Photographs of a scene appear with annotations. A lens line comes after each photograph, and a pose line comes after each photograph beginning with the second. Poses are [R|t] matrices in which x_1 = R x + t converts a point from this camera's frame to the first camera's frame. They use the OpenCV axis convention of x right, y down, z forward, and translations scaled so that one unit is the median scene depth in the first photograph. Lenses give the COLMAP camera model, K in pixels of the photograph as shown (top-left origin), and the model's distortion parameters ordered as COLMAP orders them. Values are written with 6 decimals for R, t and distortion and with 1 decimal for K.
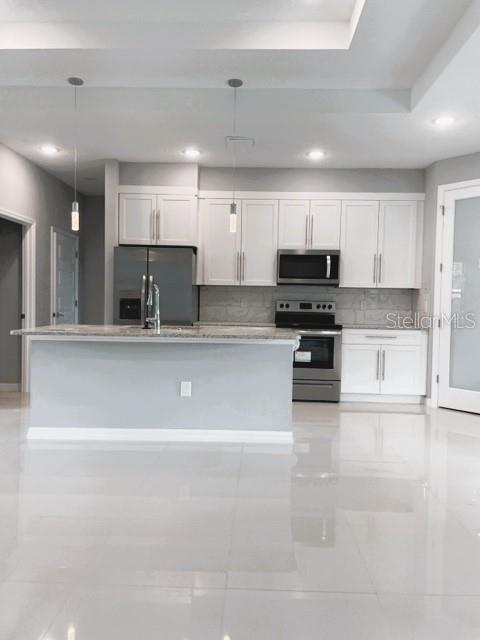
lens RADIAL K [[485.1, 0, 246.9], [0, 485.1, 319.3], [0, 0, 1]] dist [0.061258, -0.034343]
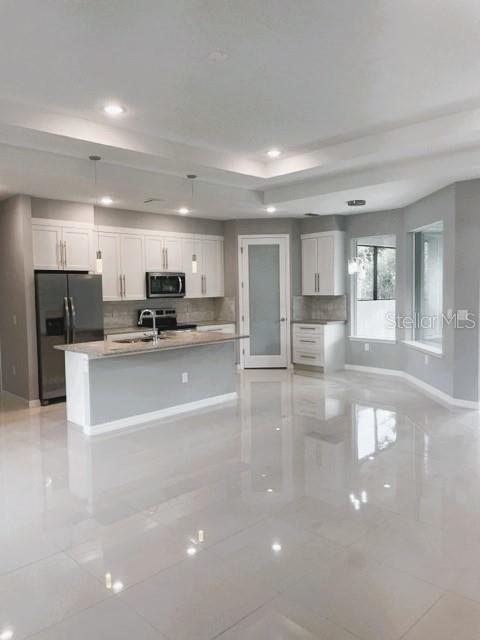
lens RADIAL K [[485.1, 0, 239.7], [0, 485.1, 321.0], [0, 0, 1]] dist [0.061258, -0.034343]
pose [[0.698752, -0.081063, 0.710756, -0.744651], [0.052028, 0.996686, 0.062525, -0.082199], [-0.713469, -0.006710, 0.700654, -0.135054]]
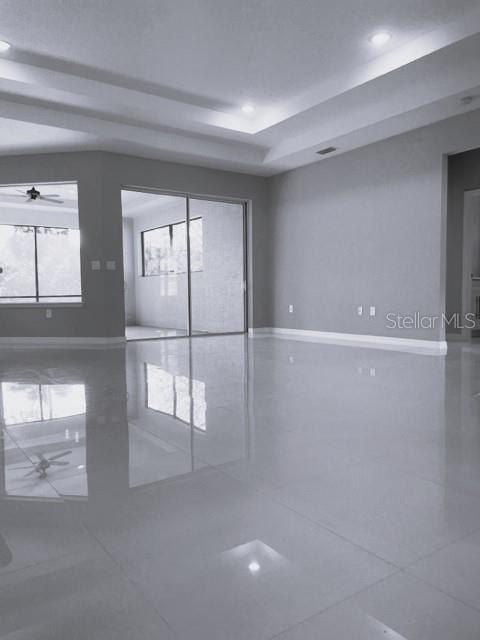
lens RADIAL K [[485.1, 0, 233.7], [0, 485.1, 321.9], [0, 0, 1]] dist [0.061258, -0.034343]
pose [[-0.582200, -0.061870, 0.810688, -0.856417], [0.023957, 0.995362, 0.093169, 0.029262], [-0.812693, 0.073664, -0.578018, 0.731028]]
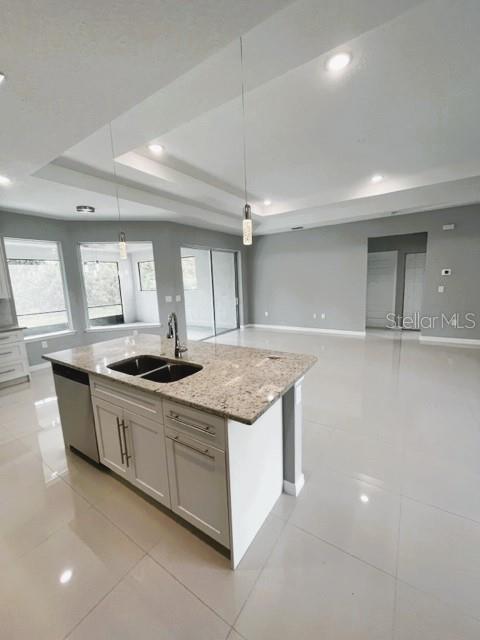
lens RADIAL K [[260.0, 0, 237.6], [0, 260.0, 321.4], [0, 0, 1]] dist [0.002757, 0.000025]
pose [[-0.842248, -0.073021, 0.534122, -0.396093], [0.038158, 0.980224, 0.194180, -0.105183], [-0.537738, 0.183929, -0.822805, 0.976104]]
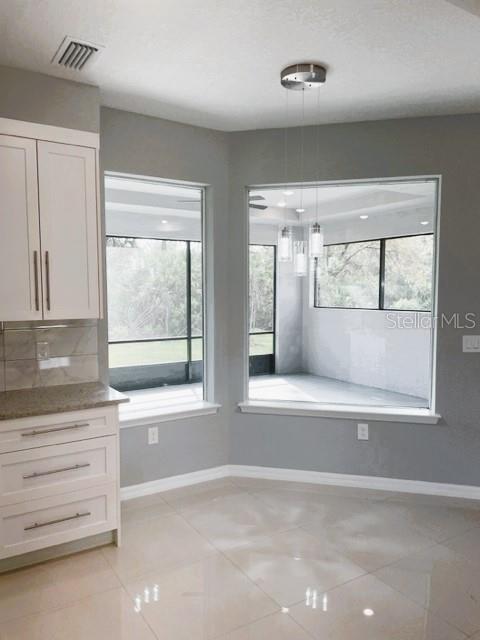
lens RADIAL K [[485.1, 0, 235.2], [0, 485.1, 325.1], [0, 0, 1]] dist [0.061258, -0.034343]
pose [[-0.549005, -0.082050, 0.831782, 0.002520], [0.014920, 0.994049, 0.107904, -0.100580], [-0.835686, 0.071650, -0.544514, 0.876913]]
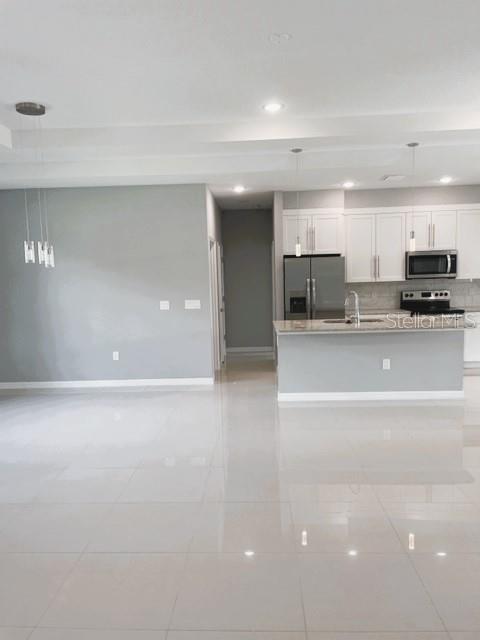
lens RADIAL K [[485.1, 0, 235.9], [0, 485.1, 318.8], [0, 0, 1]] dist [0.061258, -0.034343]
pose [[0.998410, -0.045796, -0.032877, -0.357569], [0.047610, 0.997256, 0.056698, -0.064319], [0.030190, -0.058173, 0.997850, -0.313404]]
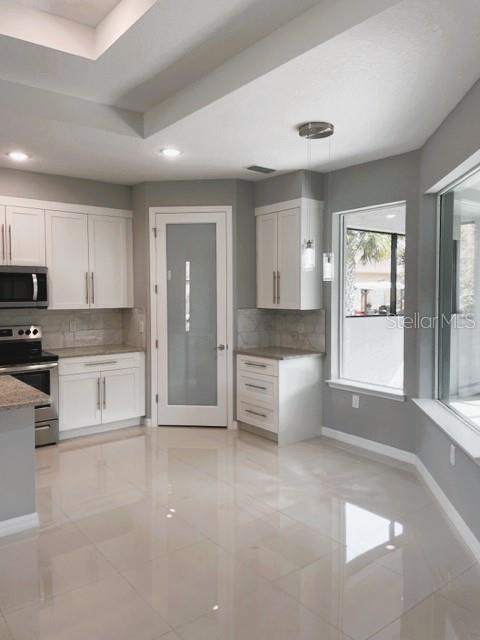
lens RADIAL K [[485.1, 0, 245.5], [0, 485.1, 317.1], [0, 0, 1]] dist [0.061258, -0.034343]
pose [[0.768109, -0.053905, 0.638046, -0.100403], [0.035903, 0.998508, 0.041137, -0.078258], [-0.639311, -0.008690, 0.768899, 0.103104]]
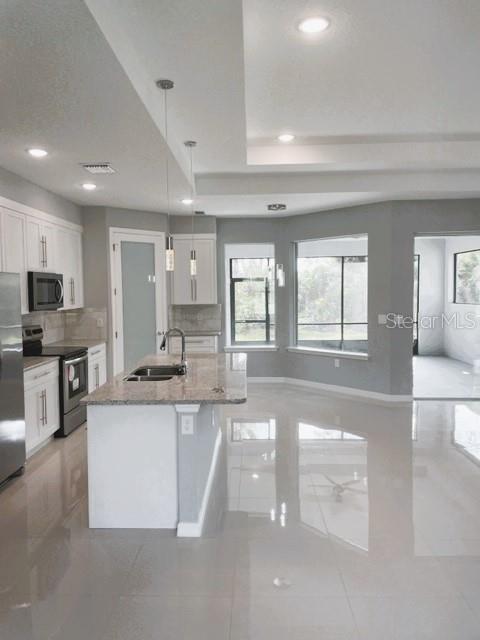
lens RADIAL K [[485.1, 0, 231.8], [0, 485.1, 335.2], [0, 0, 1]] dist [0.061258, -0.034343]
pose [[0.022529, -0.114609, 0.993155, -0.841777], [0.043221, 0.992590, 0.113564, -0.118345], [-0.998811, 0.040367, 0.027316, 0.629529]]
